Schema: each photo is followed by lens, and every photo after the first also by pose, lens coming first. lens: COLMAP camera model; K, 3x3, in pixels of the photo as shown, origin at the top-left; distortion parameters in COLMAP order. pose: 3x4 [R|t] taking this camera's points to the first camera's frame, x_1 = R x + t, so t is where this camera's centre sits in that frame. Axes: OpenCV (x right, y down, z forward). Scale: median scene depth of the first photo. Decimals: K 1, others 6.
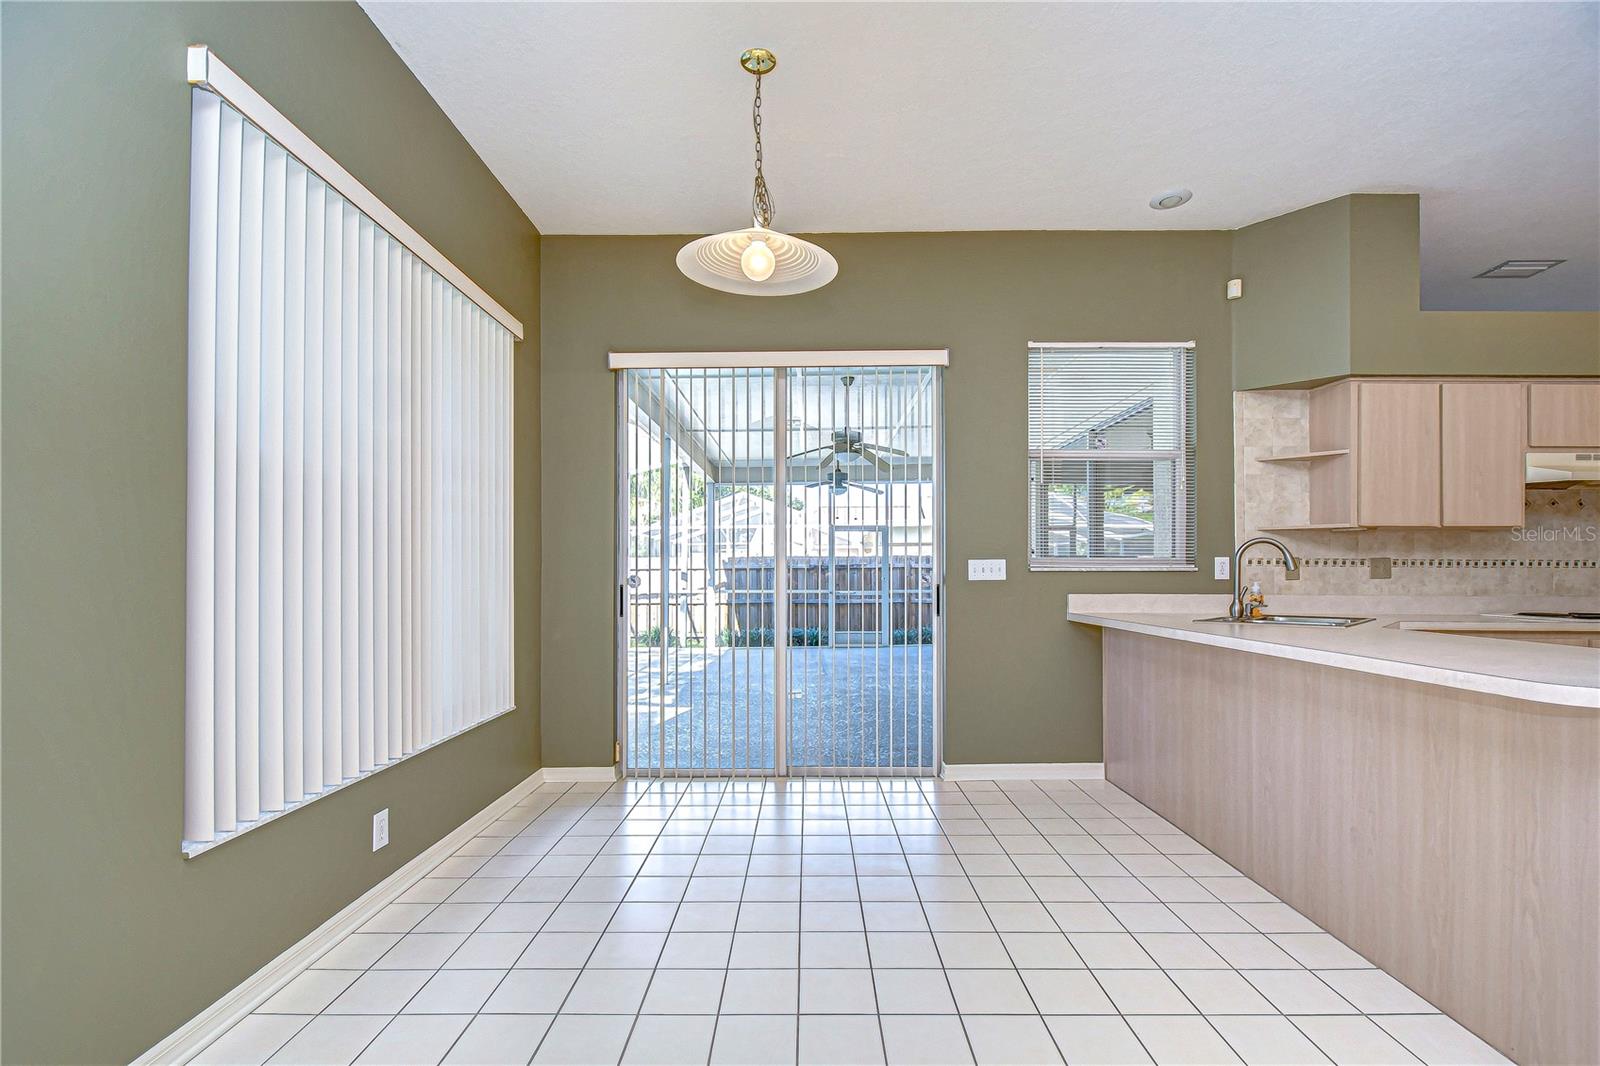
lens RADIAL K [[728.0, 0, 810.5], [0, 728.0, 573.6], [0, 0, 1]] dist [-0.001973, -0.001038]
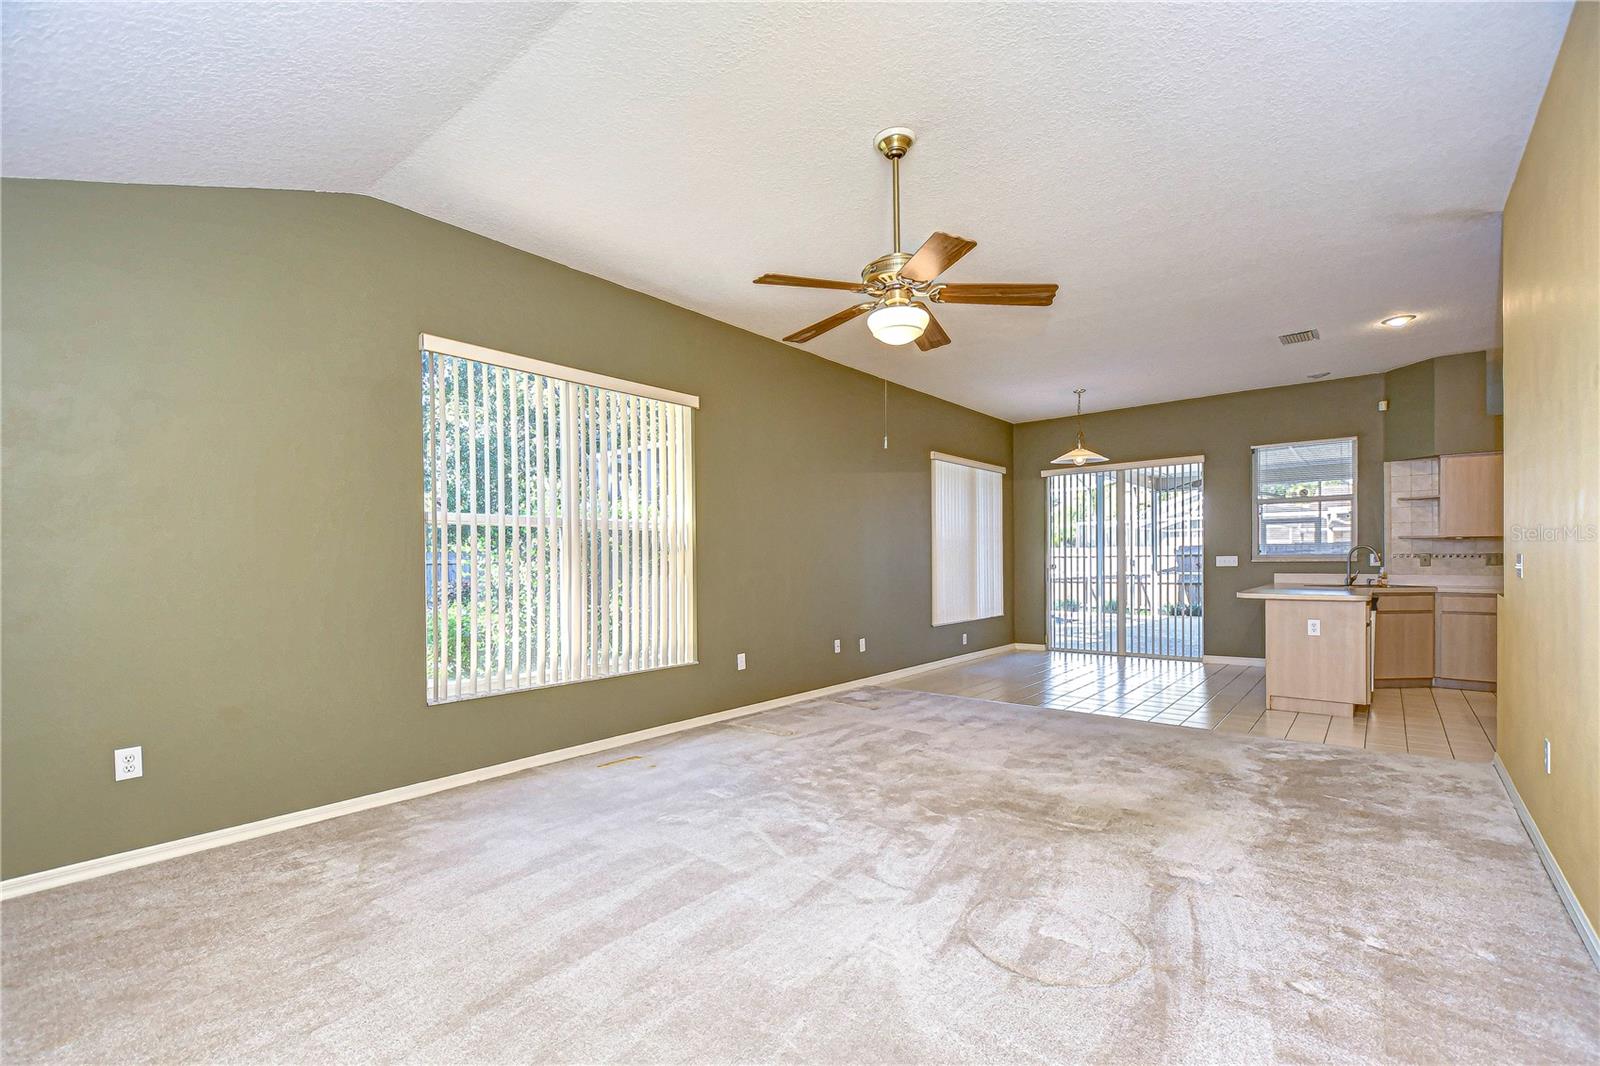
lens RADIAL K [[696.7, 0, 798.1], [0, 696.7, 564.5], [0, 0, 1]] dist [0.002386, -0.000204]
pose [[0.767591, -0.002959, -0.640933, 0.580962], [0.009381, 0.999934, 0.006618, -0.021231], [0.640872, -0.011092, 0.767568, -1.282010]]
